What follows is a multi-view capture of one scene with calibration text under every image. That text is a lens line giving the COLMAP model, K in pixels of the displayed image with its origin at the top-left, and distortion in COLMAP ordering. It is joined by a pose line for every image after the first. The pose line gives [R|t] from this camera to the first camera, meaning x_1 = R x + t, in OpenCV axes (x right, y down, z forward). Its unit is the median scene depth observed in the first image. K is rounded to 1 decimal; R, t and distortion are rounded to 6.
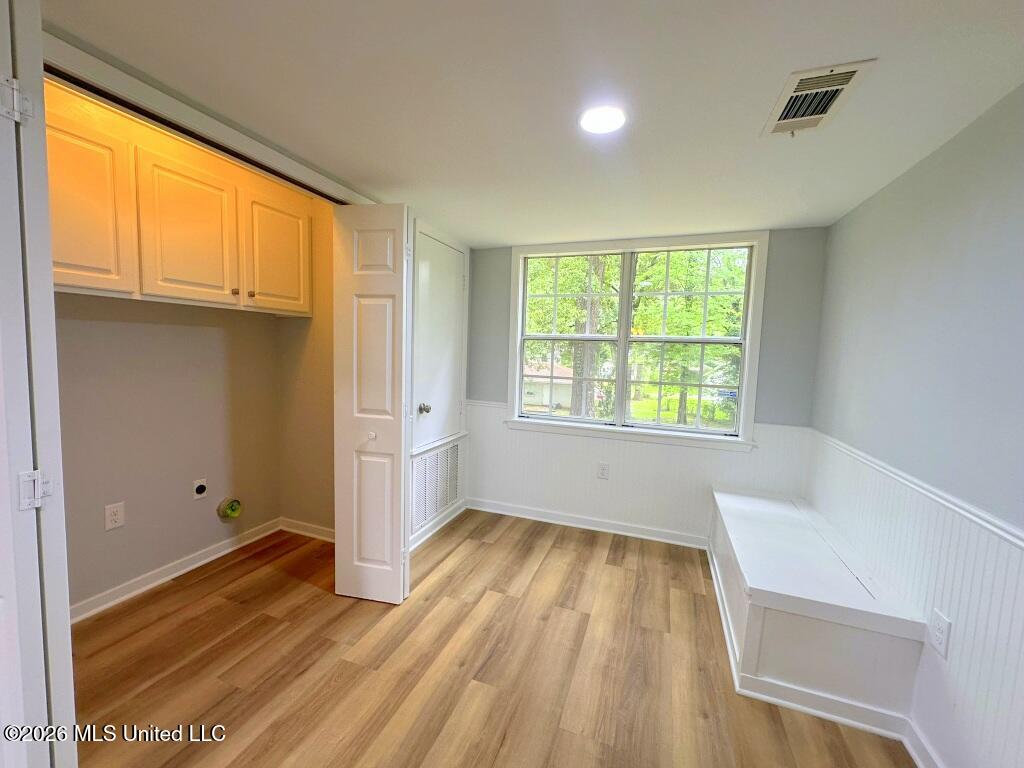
lens RADIAL K [[408.5, 0, 506.6], [0, 408.5, 382.5], [0, 0, 1]] dist [-0.003038, -0.000492]
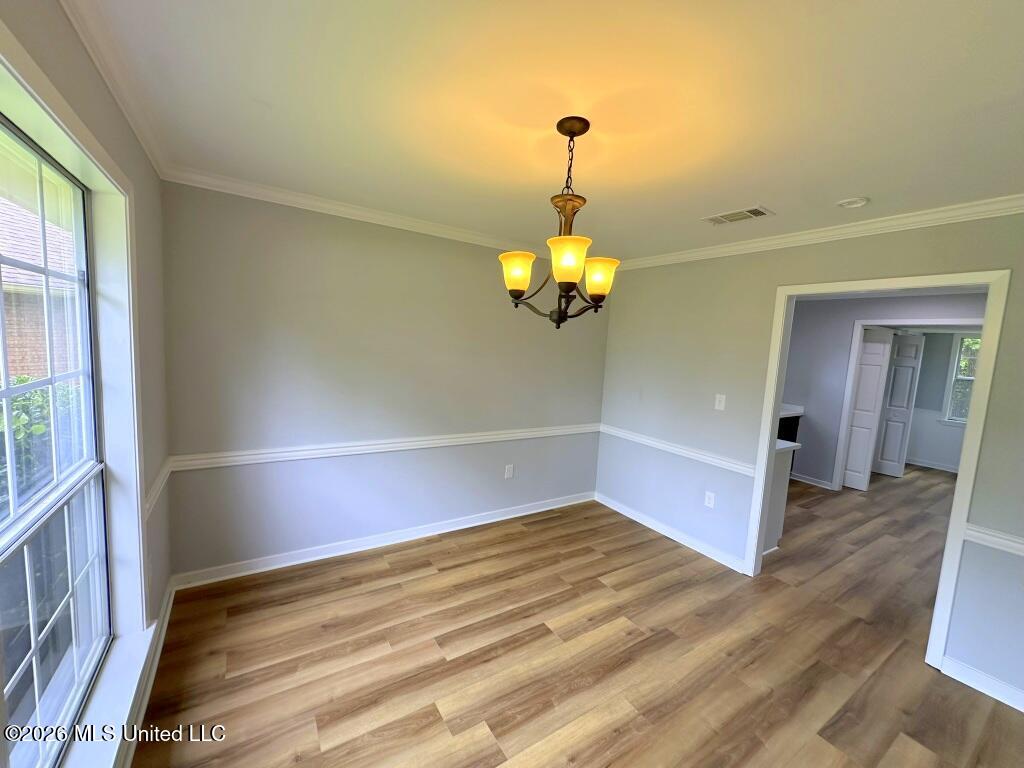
lens RADIAL K [[408.5, 0, 509.7], [0, 408.5, 383.7], [0, 0, 1]] dist [-0.003038, -0.000492]
pose [[0.804227, 0.075322, -0.589530, -0.522542], [-0.082611, 0.996475, 0.014620, 0.059341], [0.588553, 0.036944, 0.807614, -1.799829]]
